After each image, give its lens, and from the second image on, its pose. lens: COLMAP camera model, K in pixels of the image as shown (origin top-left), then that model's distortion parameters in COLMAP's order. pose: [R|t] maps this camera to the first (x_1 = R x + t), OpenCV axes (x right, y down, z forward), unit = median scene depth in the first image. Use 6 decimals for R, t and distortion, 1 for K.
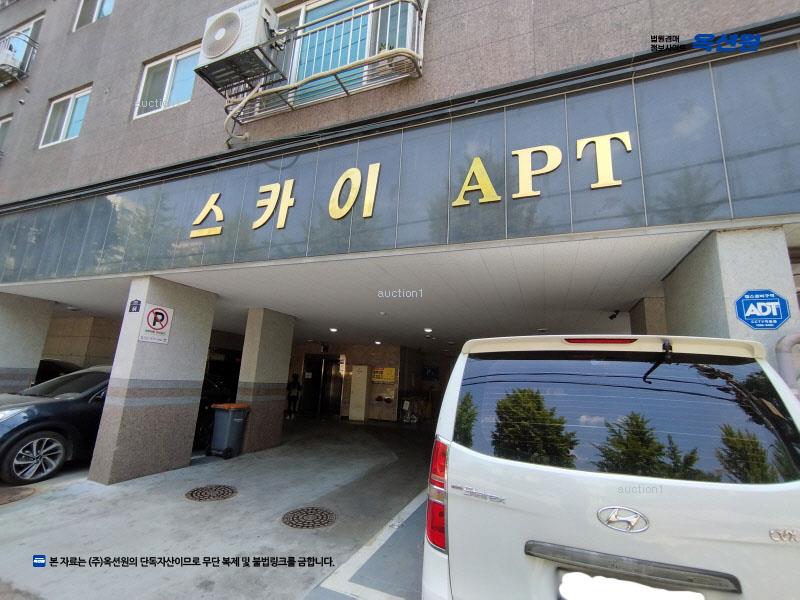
lens RADIAL K [[363.3, 0, 400.0], [0, 363.3, 300.0], [0, 0, 1]] dist [-0.001083, 0.000133]
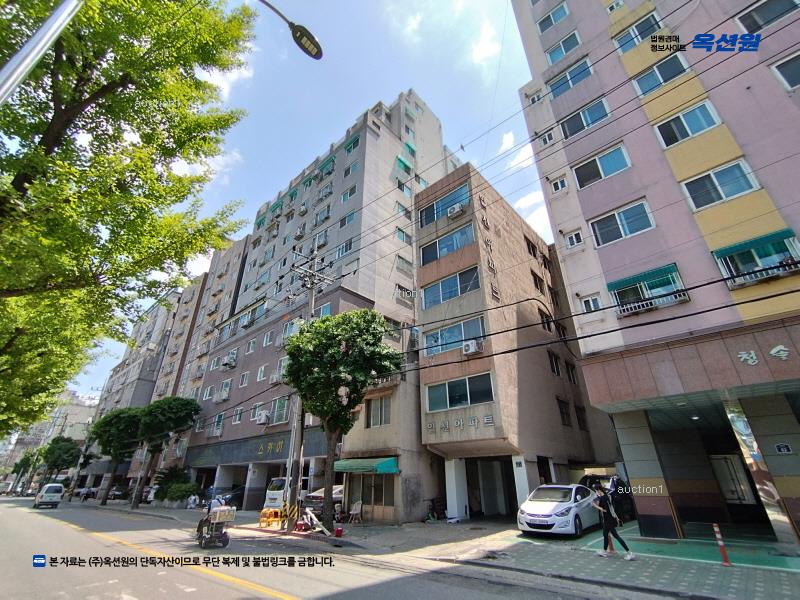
lens RADIAL K [[361.1, 0, 398.8], [0, 361.1, 305.4], [0, 0, 1]] dist [-0.000329, 0.000231]
pose [[0.930931, -0.206239, -0.301387, 2.769450], [0.122542, 0.953834, -0.274197, -0.474422], [0.344023, 0.218326, 0.913226, -2.909795]]
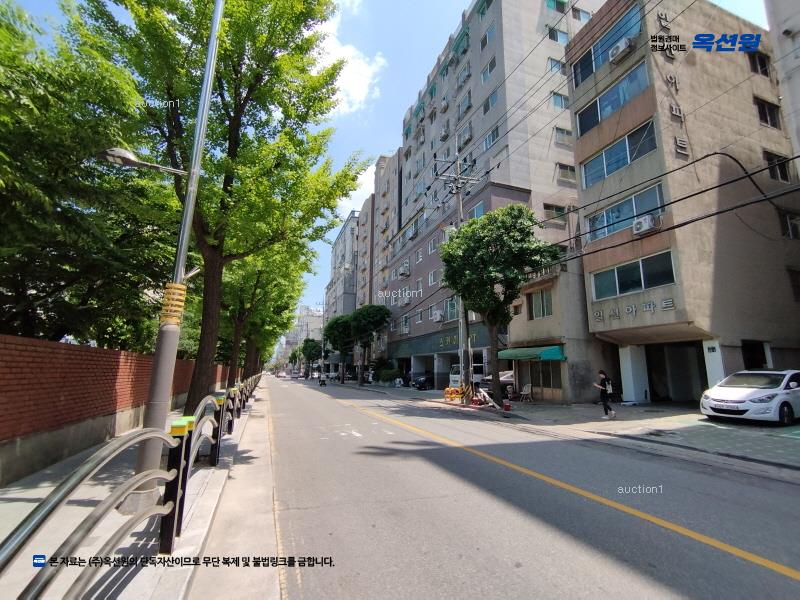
lens RADIAL K [[363.3, 0, 400.0], [0, 363.3, 300.0], [0, 0, 1]] dist [-0.001083, 0.000133]
pose [[0.659072, -0.190503, -0.727553, 2.990385], [0.185211, 0.978707, -0.088488, -0.456344], [0.728918, -0.076431, 0.680321, -2.959829]]
